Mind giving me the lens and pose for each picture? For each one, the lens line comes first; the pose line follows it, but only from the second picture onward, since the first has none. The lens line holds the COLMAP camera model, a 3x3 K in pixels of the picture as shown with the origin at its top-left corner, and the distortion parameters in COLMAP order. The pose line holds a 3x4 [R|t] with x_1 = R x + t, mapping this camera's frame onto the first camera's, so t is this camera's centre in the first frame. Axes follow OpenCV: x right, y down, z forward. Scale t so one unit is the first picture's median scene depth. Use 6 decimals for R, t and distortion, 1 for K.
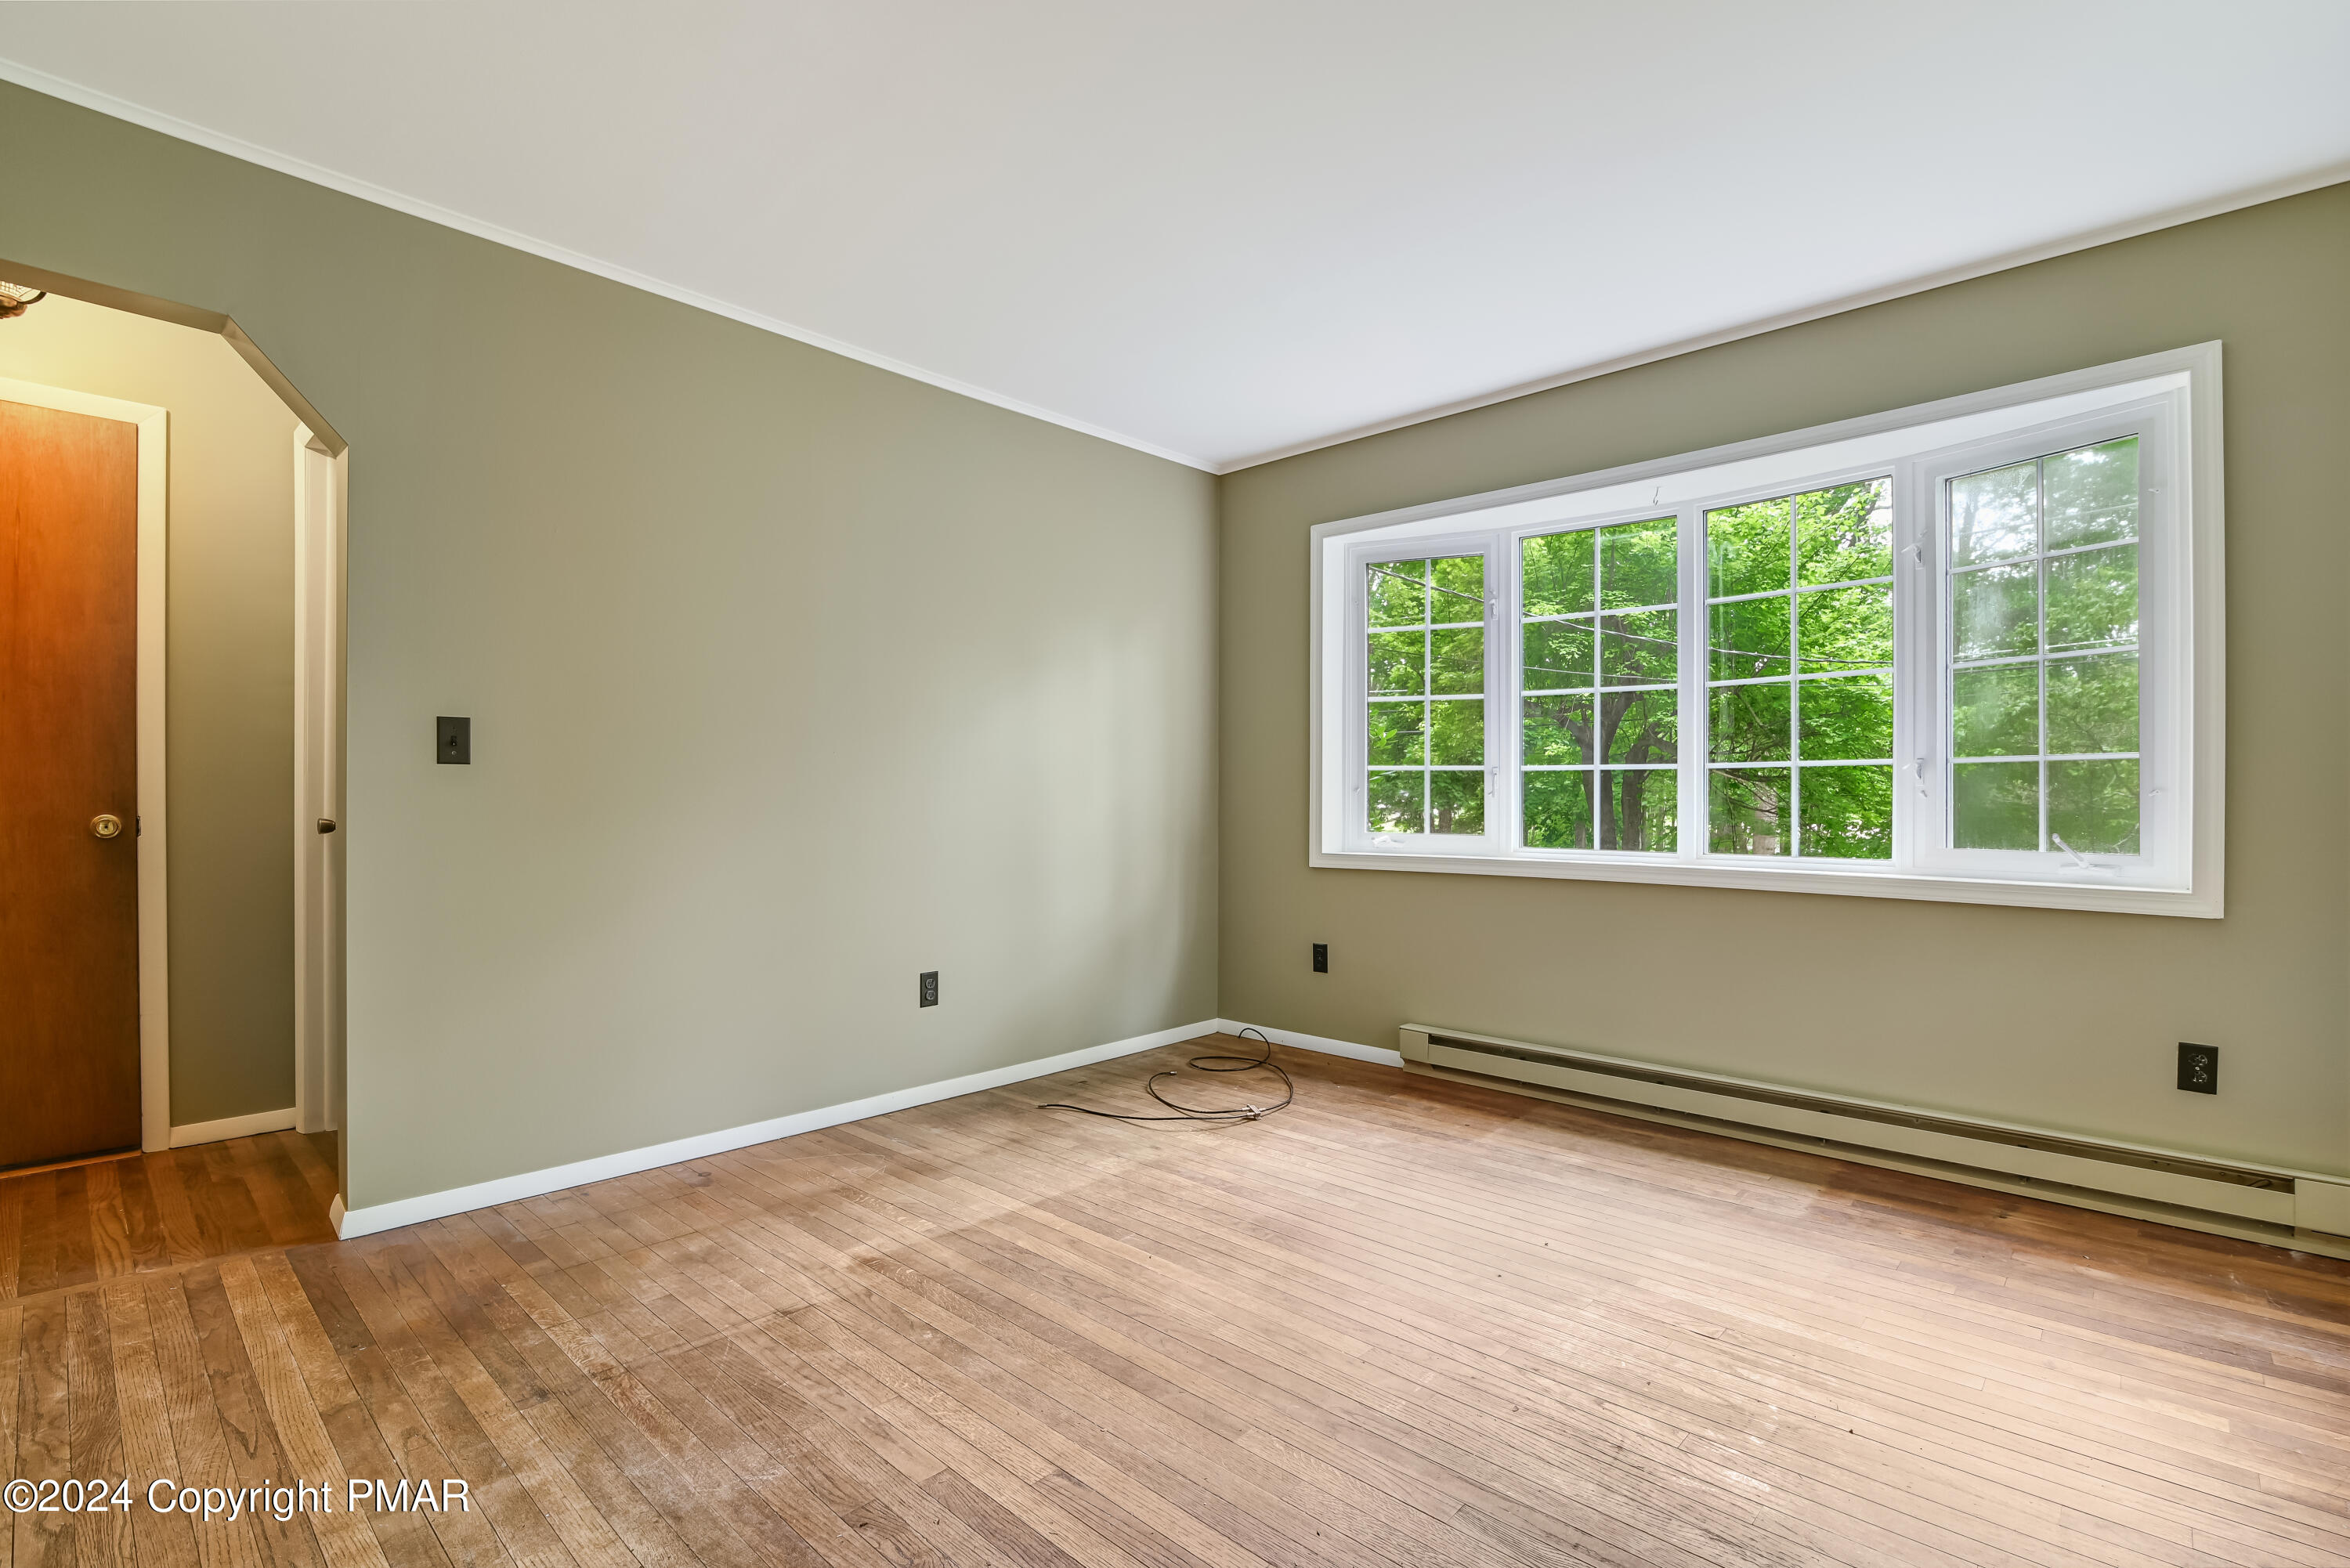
lens RADIAL K [[1087.0, 0, 1170.0], [0, 1087.0, 788.0], [0, 0, 1]] dist [-0.015586, 0.001405]
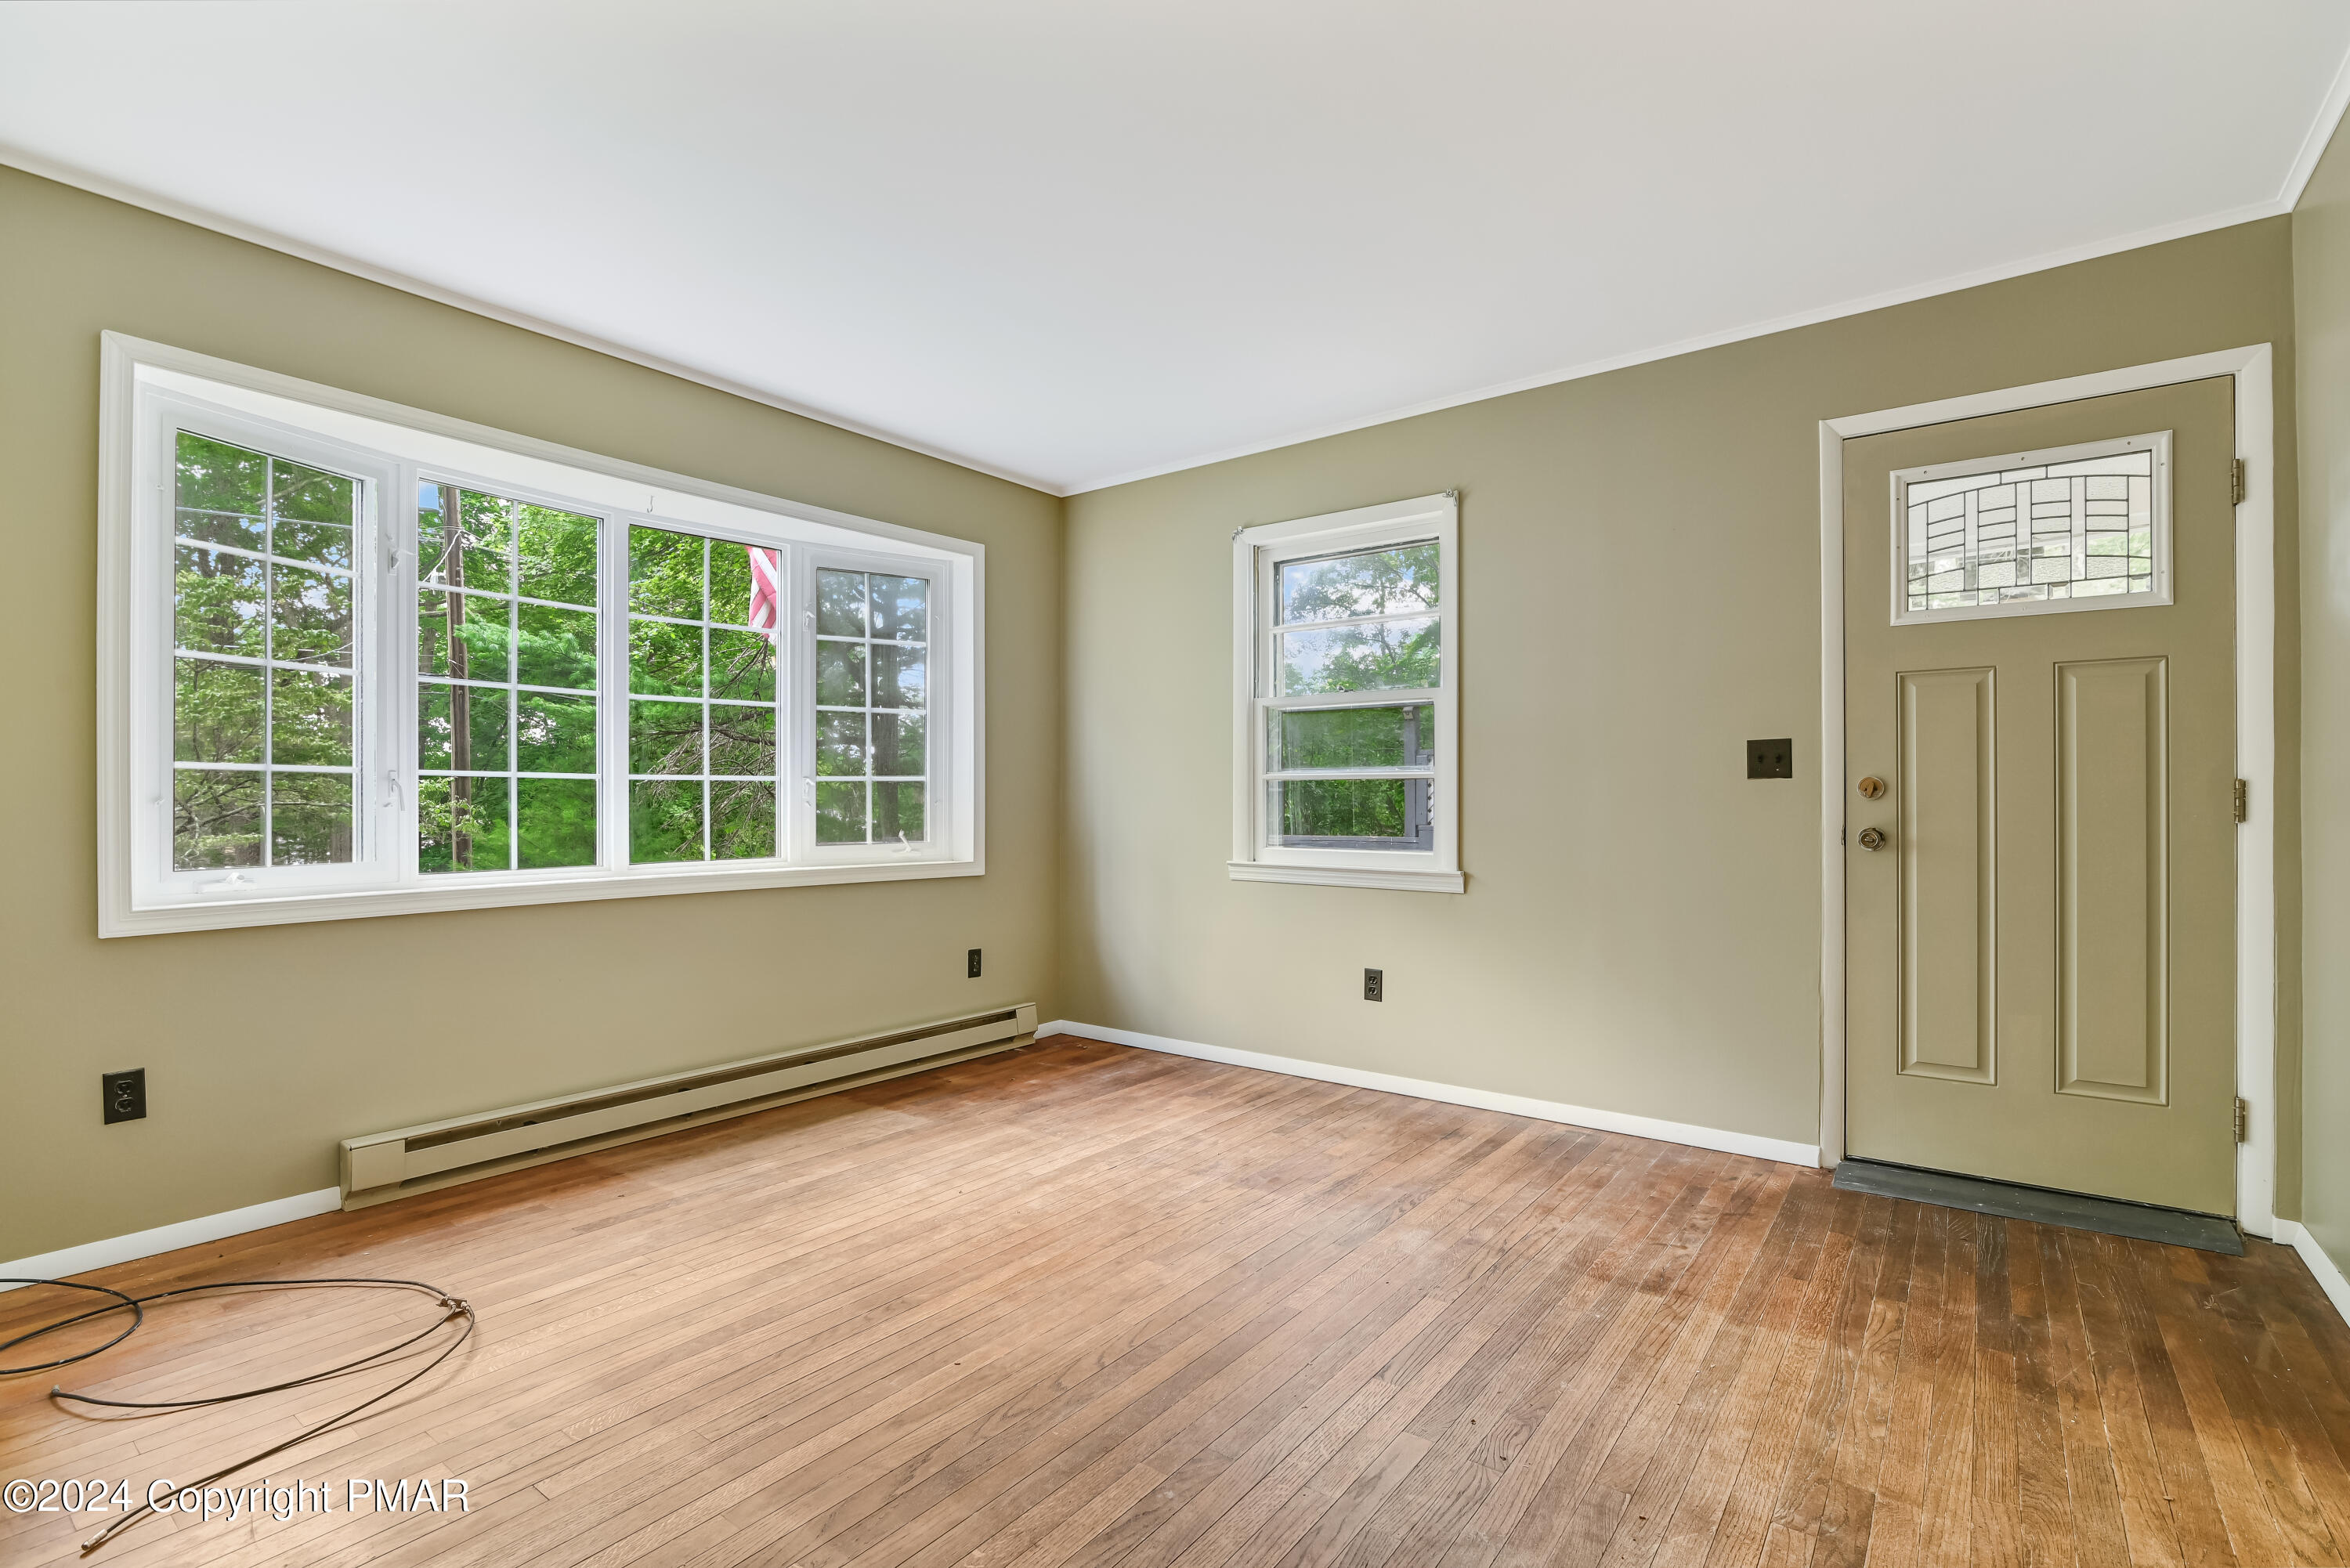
lens RADIAL K [[1087.0, 0, 1171.0], [0, 1087.0, 793.4], [0, 0, 1]] dist [-0.015586, 0.001405]
pose [[-0.106408, 0.008200, 0.994289, -0.723262], [-0.001600, 0.999963, -0.008418, 0.002496], [-0.994321, -0.002487, -0.106391, 0.777760]]
